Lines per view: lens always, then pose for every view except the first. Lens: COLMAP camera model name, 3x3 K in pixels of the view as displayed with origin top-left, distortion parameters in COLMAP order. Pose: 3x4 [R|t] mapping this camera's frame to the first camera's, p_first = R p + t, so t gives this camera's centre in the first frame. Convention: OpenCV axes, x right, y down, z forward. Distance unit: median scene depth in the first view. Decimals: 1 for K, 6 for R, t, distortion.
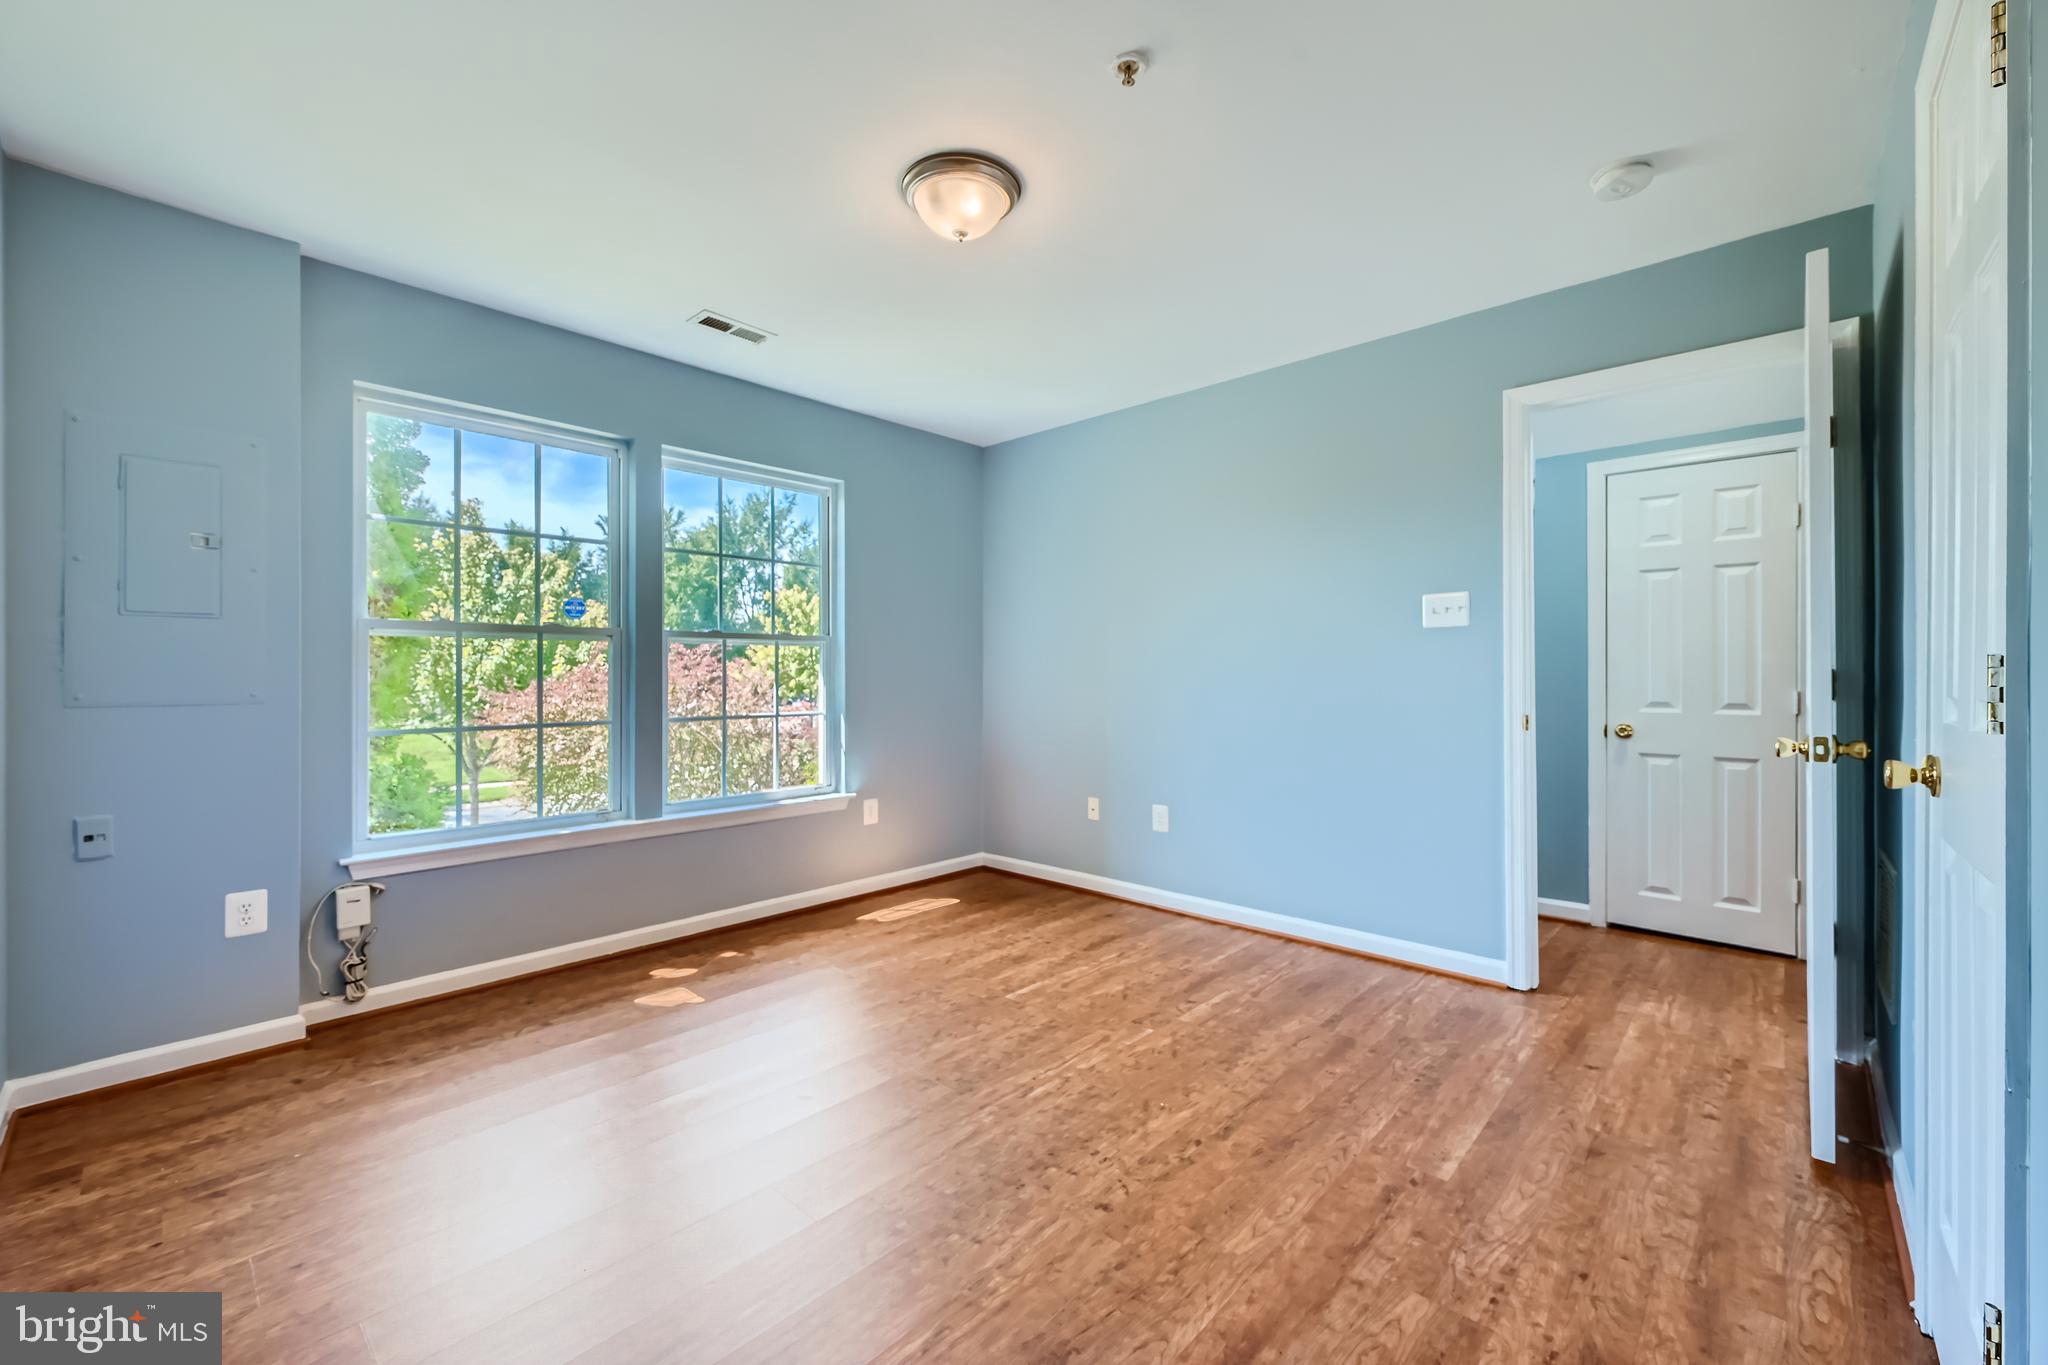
lens RADIAL K [[818.9, 0, 1028.2], [0, 818.9, 672.8], [0, 0, 1]] dist [0.000456, -0.000101]
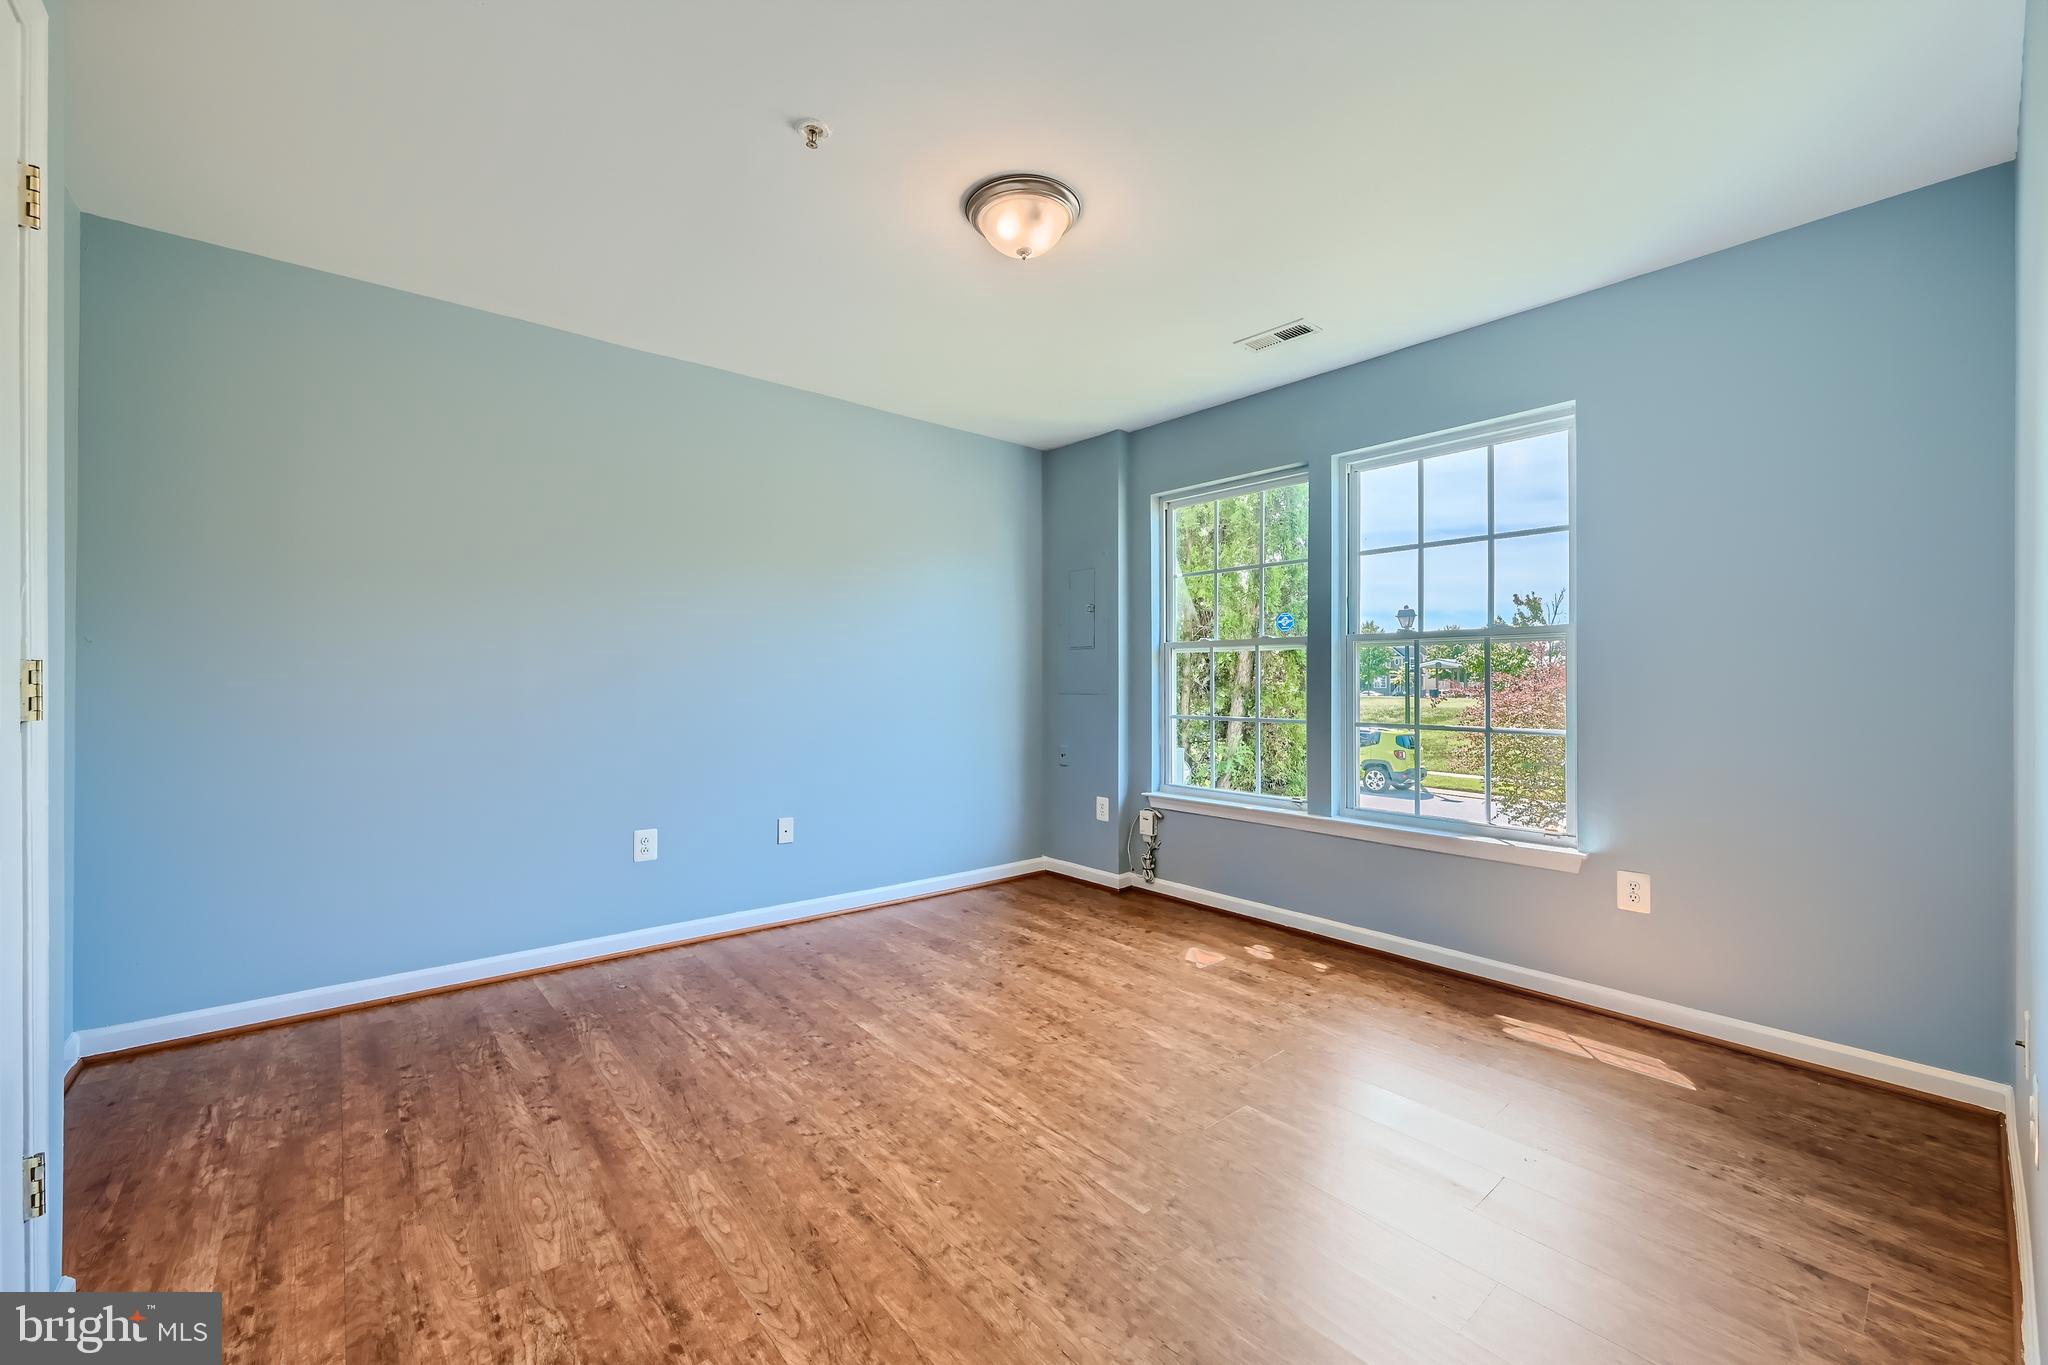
lens RADIAL K [[808.1, 0, 1014.1], [0, 808.1, 677.7], [0, 0, 1]] dist [-0.000363, 0.000055]
pose [[-0.124624, -0.002429, -0.992201, 0.970578], [0.000430, 0.999997, -0.002502, 0.005260], [0.992204, -0.000738, -0.124623, 1.161784]]
